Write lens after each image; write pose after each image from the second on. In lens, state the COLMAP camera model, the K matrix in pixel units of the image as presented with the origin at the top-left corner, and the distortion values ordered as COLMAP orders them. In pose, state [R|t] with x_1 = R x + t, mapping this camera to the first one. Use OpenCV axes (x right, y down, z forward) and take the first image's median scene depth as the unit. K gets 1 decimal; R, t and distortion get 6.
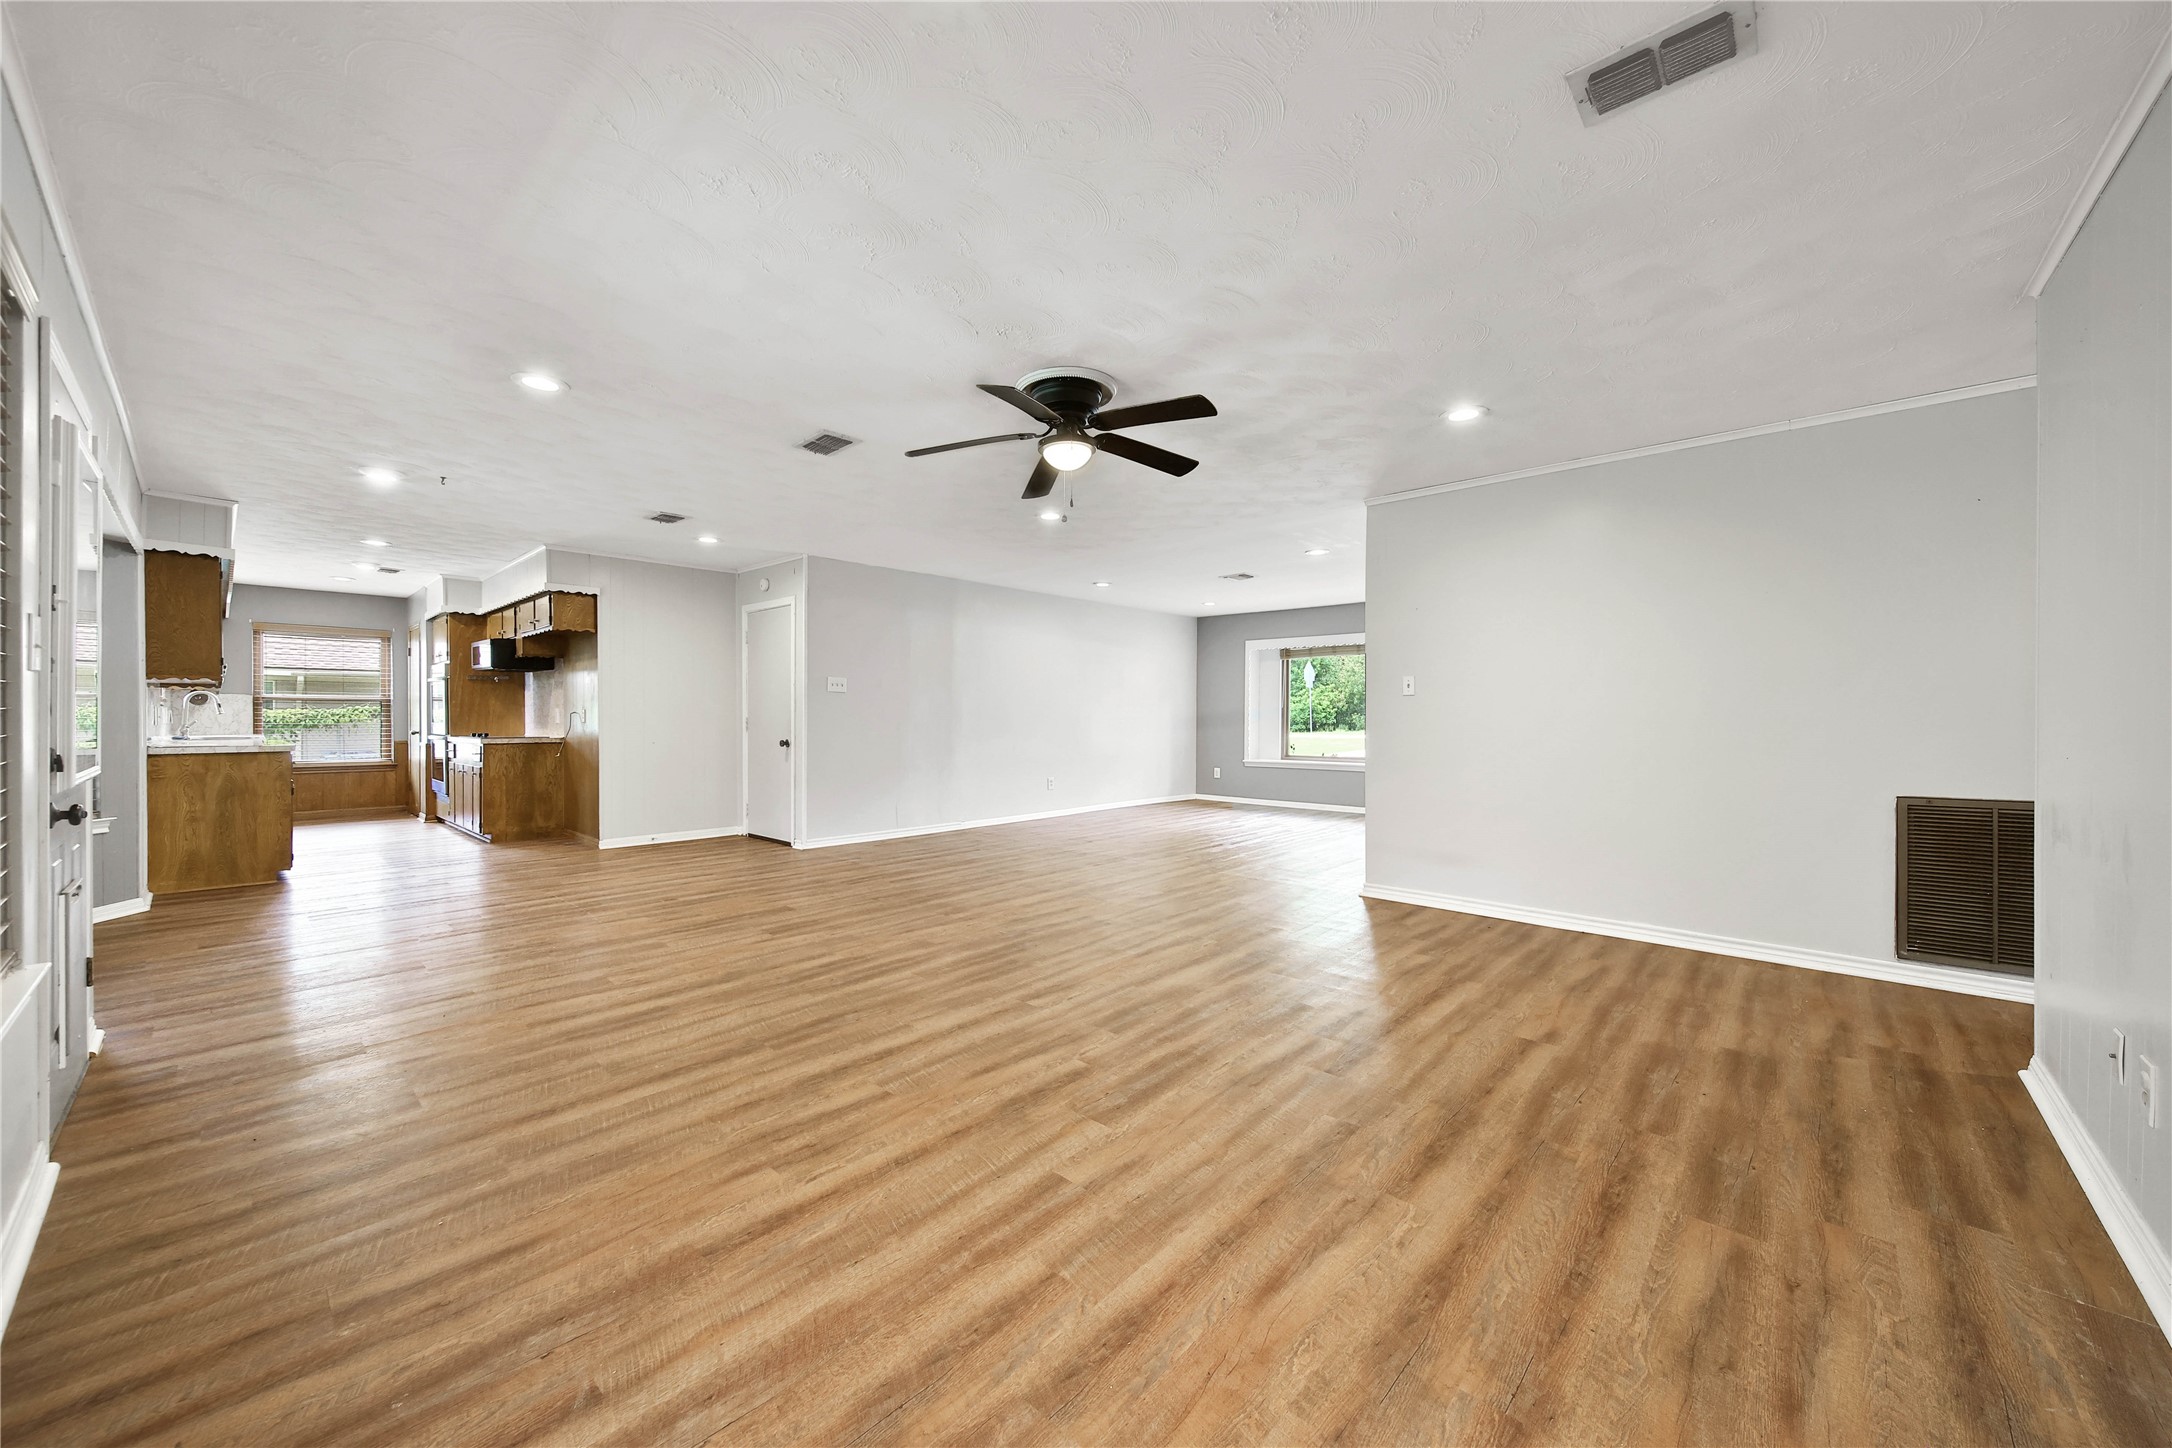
lens RADIAL K [[787.7, 0, 1086.0], [0, 787.7, 714.5], [0, 0, 1]] dist [-0.001237, -0.000053]
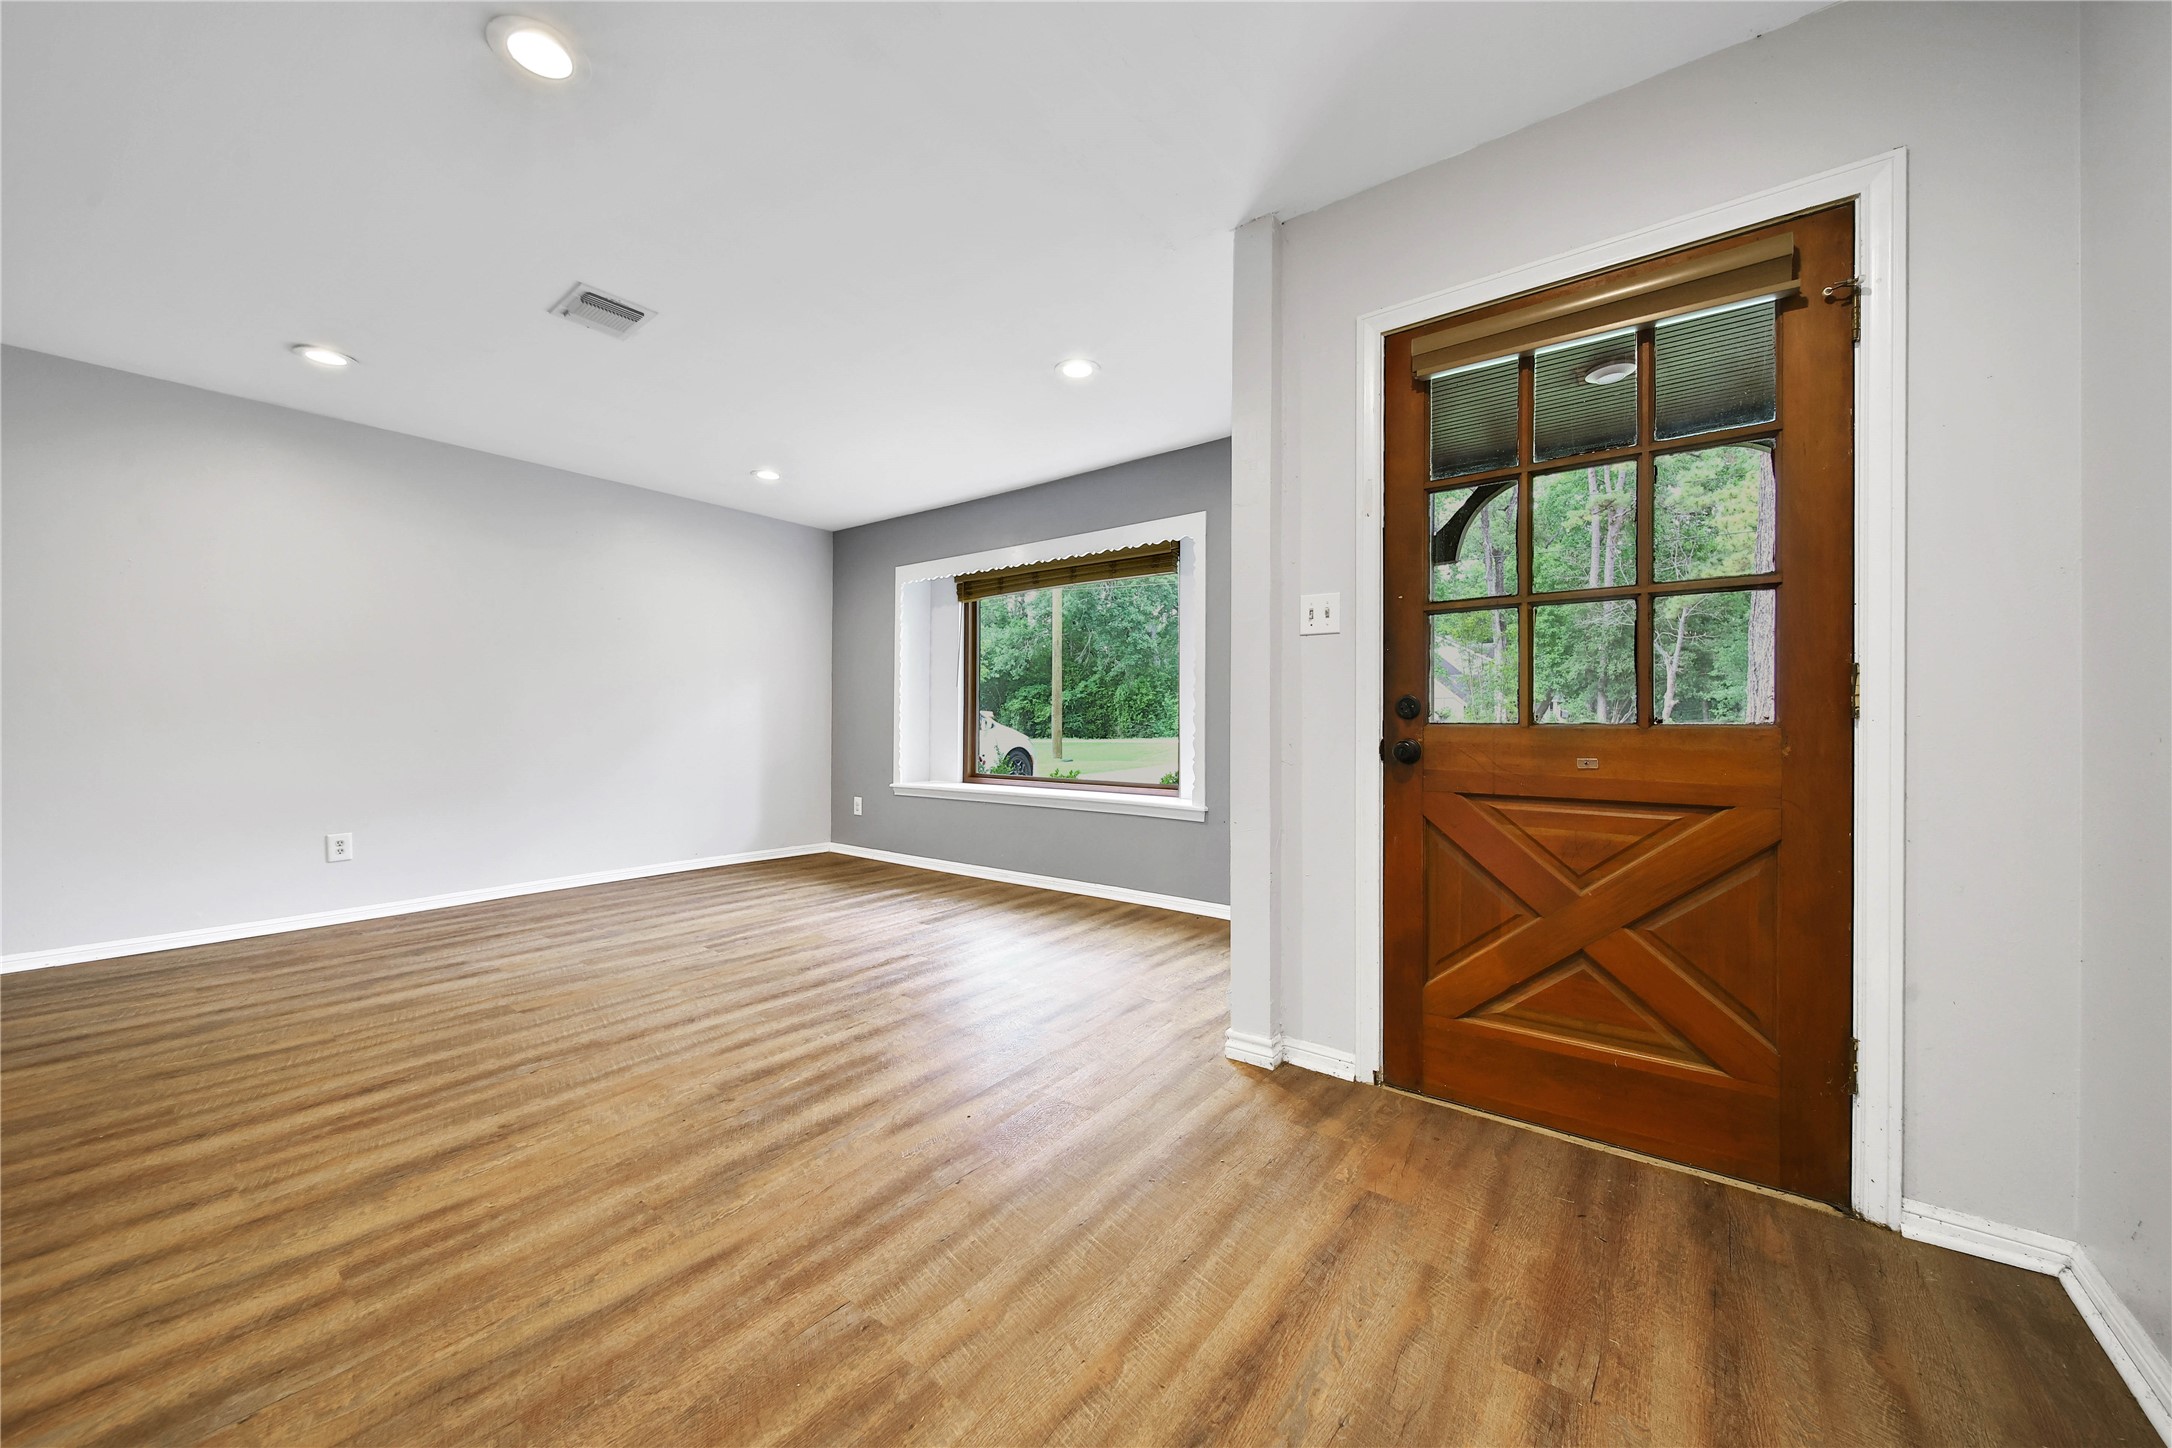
lens RADIAL K [[787.7, 0, 1076.0], [0, 787.7, 719.7], [0, 0, 1]] dist [-0.001237, -0.000053]
pose [[0.993506, -0.000691, 0.113780, 0.390895], [0.000982, 0.999996, -0.002496, 0.020474], [-0.113778, 0.002591, 0.993503, 0.646103]]
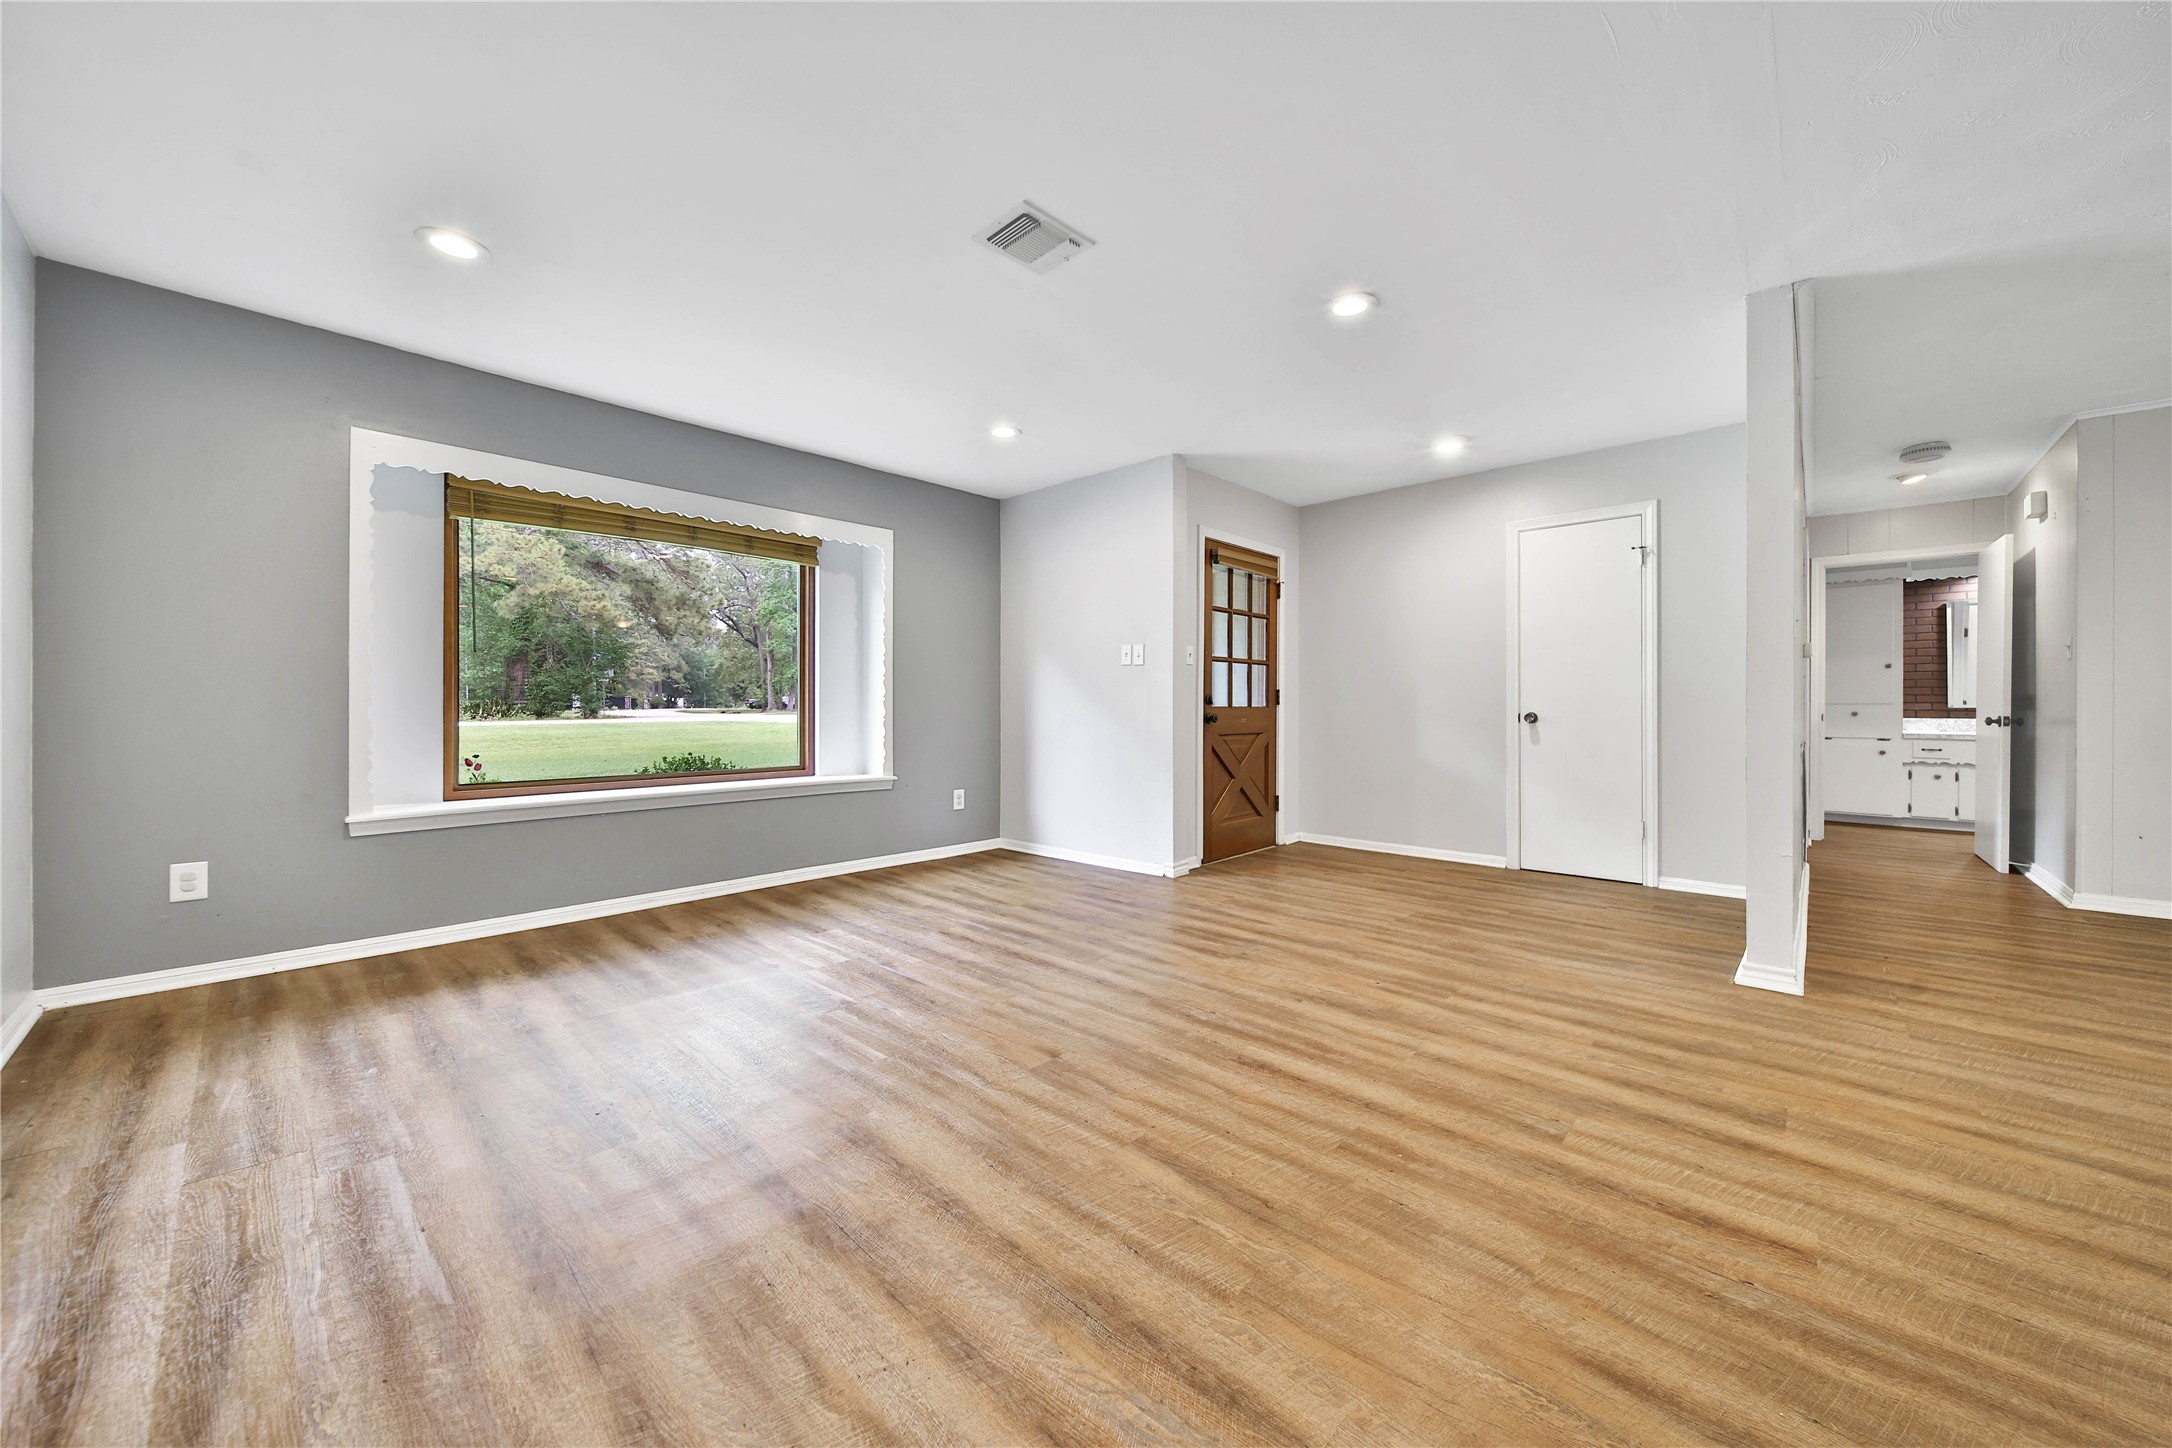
lens RADIAL K [[787.7, 0, 1088.5], [0, 787.7, 712.7], [0, 0, 1]] dist [-0.001237, -0.000053]
pose [[-0.024647, -0.010493, 0.999641, -0.121681], [-0.001078, 0.999945, 0.010470, 0.019329], [-0.999696, -0.000819, -0.024657, 1.030754]]
